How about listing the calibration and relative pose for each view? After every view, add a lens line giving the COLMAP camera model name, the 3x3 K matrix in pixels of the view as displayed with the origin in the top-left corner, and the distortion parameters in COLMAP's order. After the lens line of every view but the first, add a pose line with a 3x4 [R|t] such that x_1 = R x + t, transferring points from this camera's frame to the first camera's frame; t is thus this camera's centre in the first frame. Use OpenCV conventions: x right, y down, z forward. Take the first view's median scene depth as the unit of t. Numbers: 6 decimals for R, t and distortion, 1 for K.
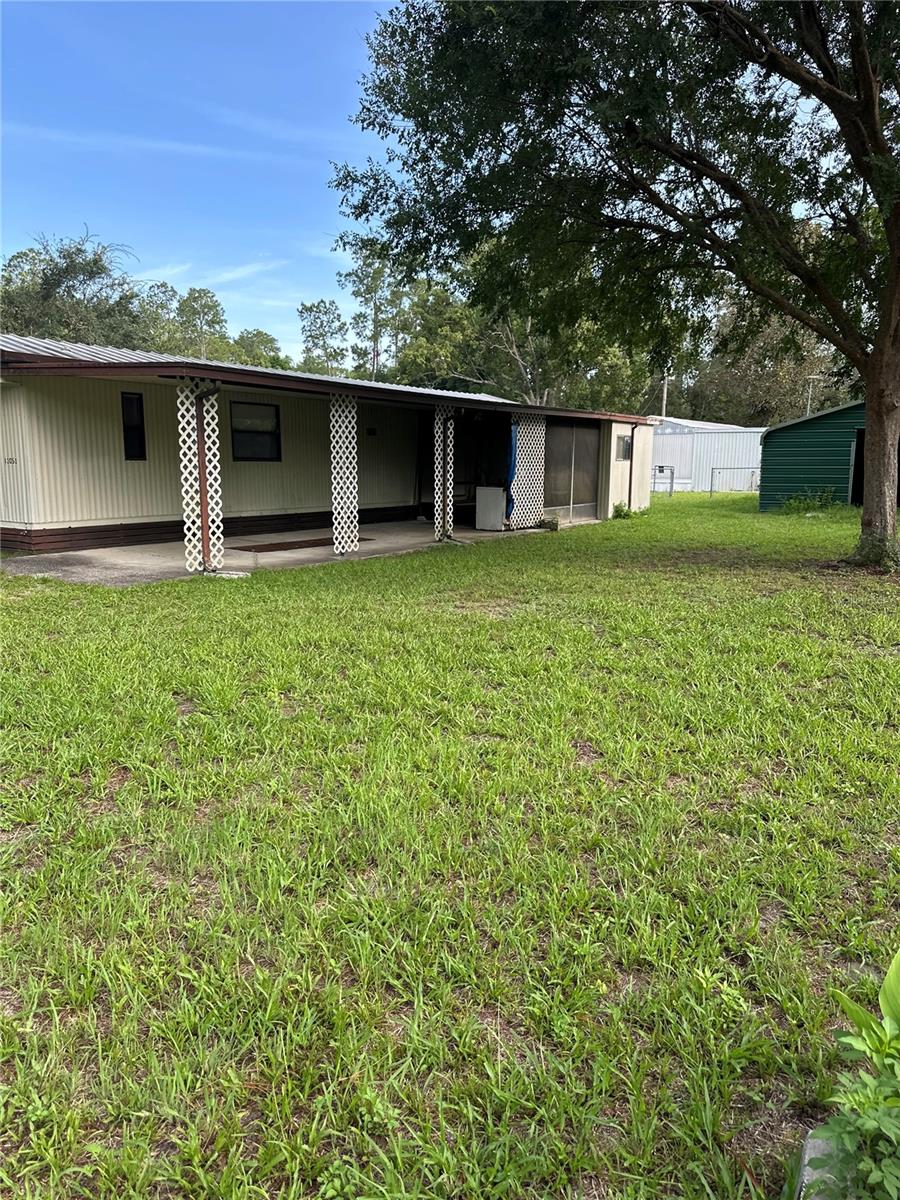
lens RADIAL K [[849.1, 0, 451.6], [0, 849.1, 623.5], [0, 0, 1]] dist [0.122688, -0.189908]
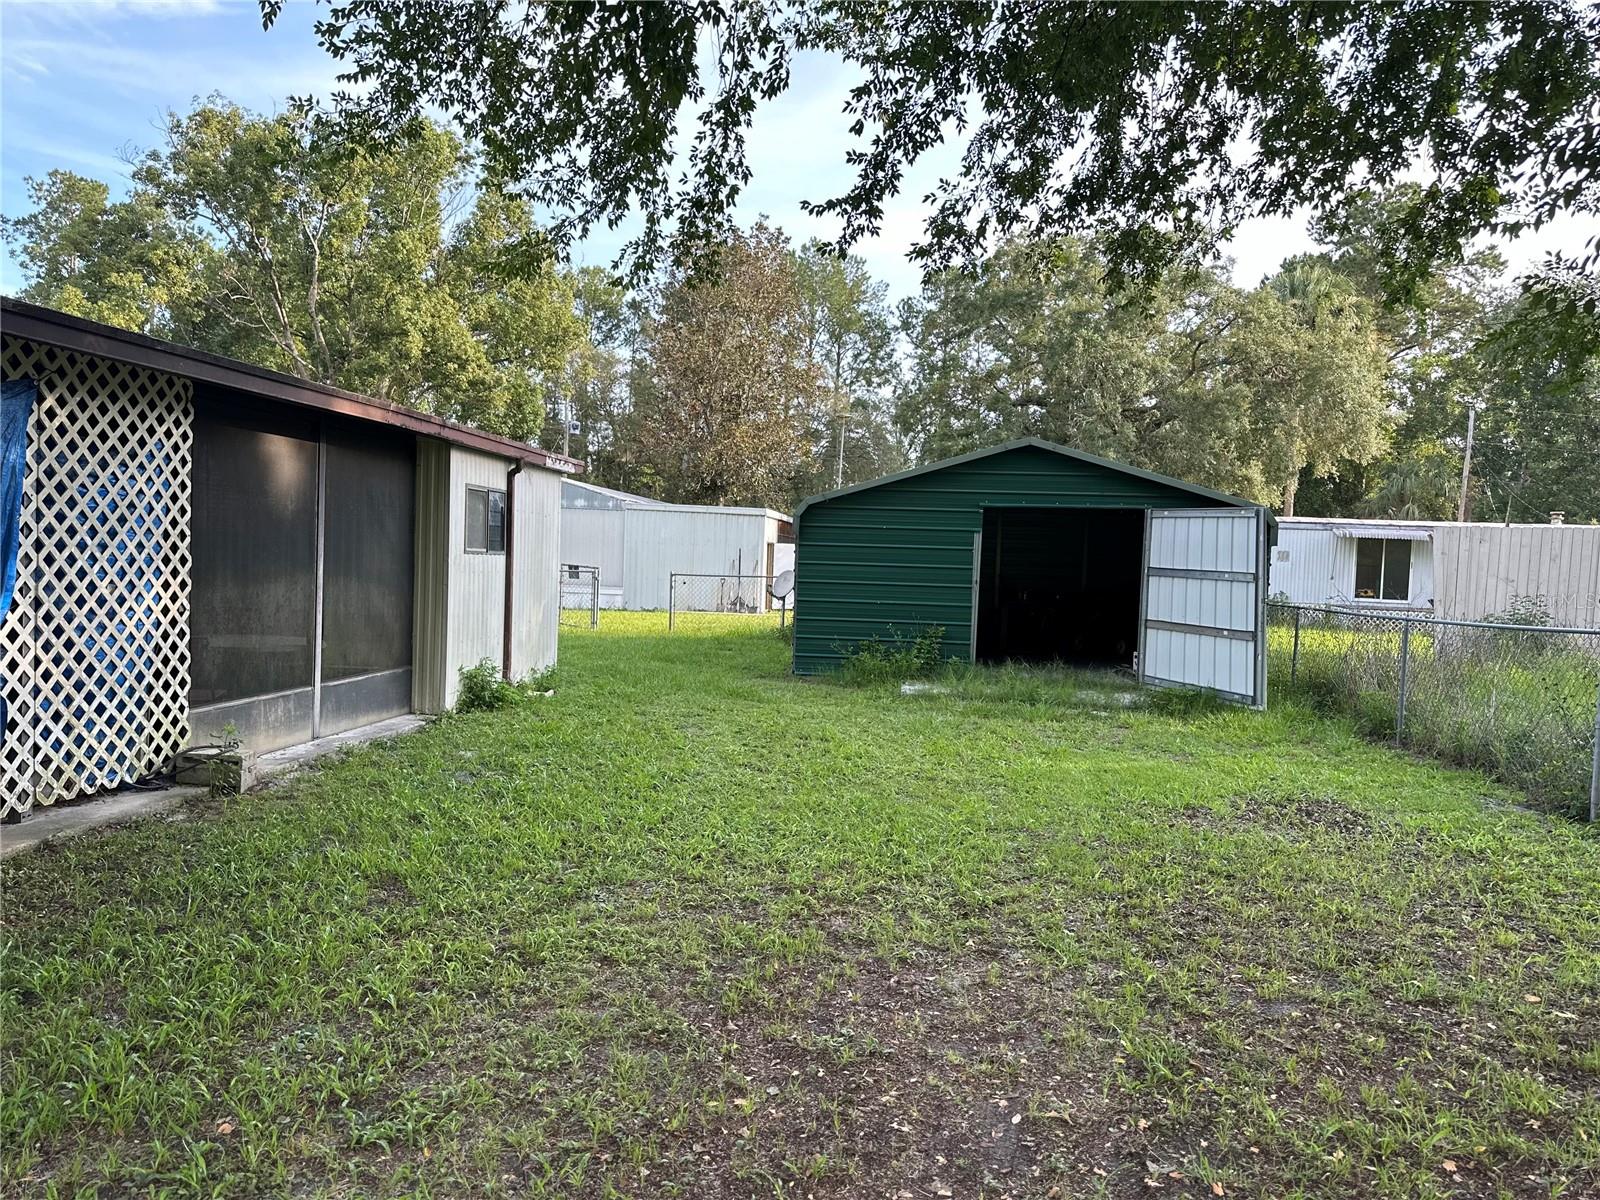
lens RADIAL K [[1132.1, 0, 800.0], [0, 1132.1, 600.0], [0, 0, 1]] dist [0.122688, -0.189908]
pose [[0.902387, 0.014469, 0.430683, 0.035763], [0.047717, 0.989935, -0.133237, -0.031572], [-0.428276, 0.140782, 0.892614, 0.162323]]
